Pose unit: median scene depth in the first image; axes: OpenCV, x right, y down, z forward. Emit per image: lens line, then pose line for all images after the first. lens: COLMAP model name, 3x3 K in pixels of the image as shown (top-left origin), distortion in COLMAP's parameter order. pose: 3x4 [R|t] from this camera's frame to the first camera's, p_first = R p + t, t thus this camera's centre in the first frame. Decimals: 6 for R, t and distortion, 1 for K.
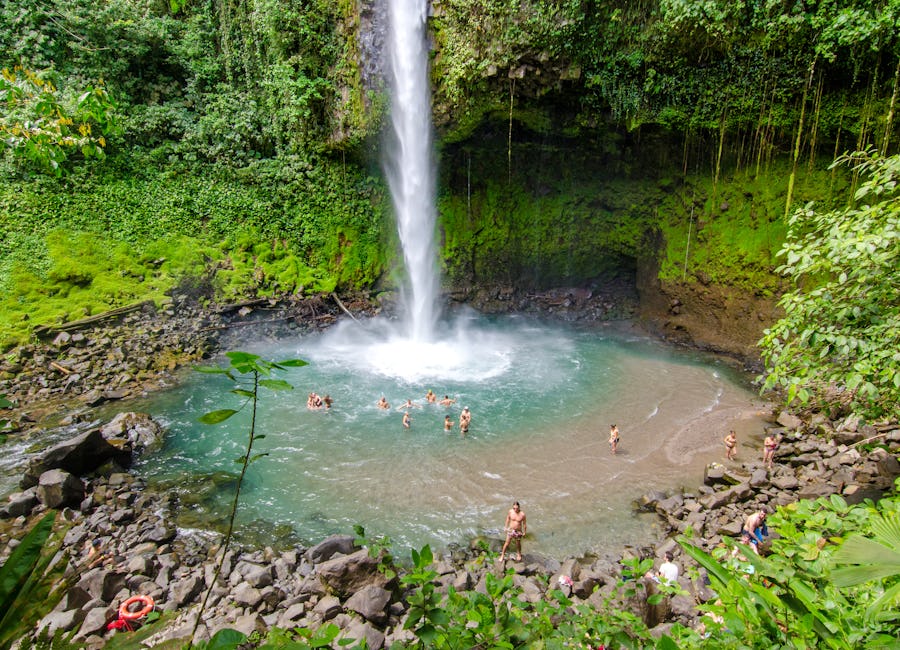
lens RADIAL K [[475.2, 0, 444.1], [0, 475.2, 331.6], [0, 0, 1]] dist [-0.005191, -0.011319]
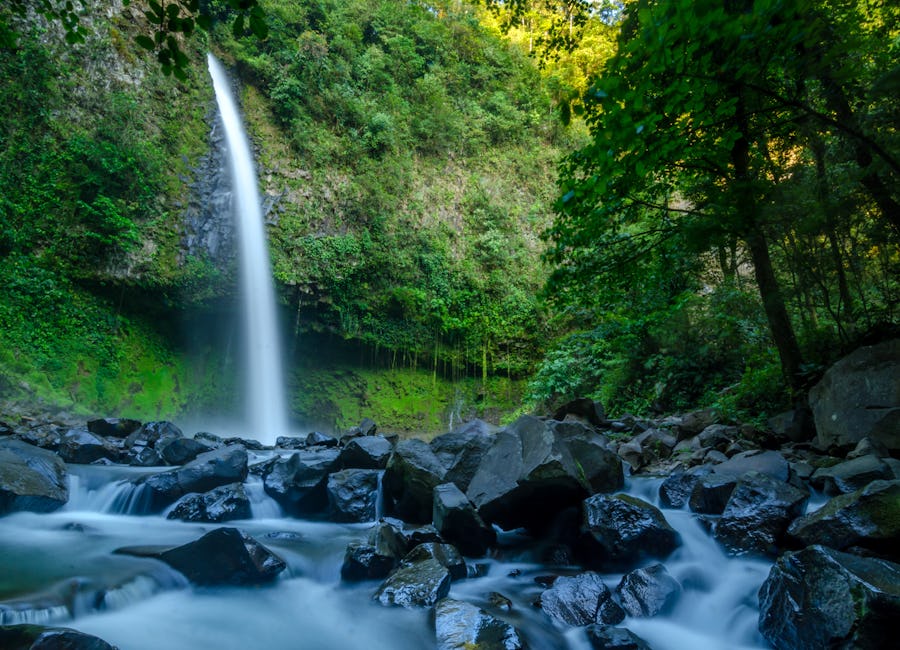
lens RADIAL K [[475.2, 0, 447.8], [0, 475.2, 334.7], [0, 0, 1]] dist [-0.005191, -0.011319]
pose [[0.401167, 0.269471, 0.875472, -0.850107], [0.179587, 0.914064, -0.363642, 0.236686], [-0.898228, 0.303104, 0.318298, 0.055204]]
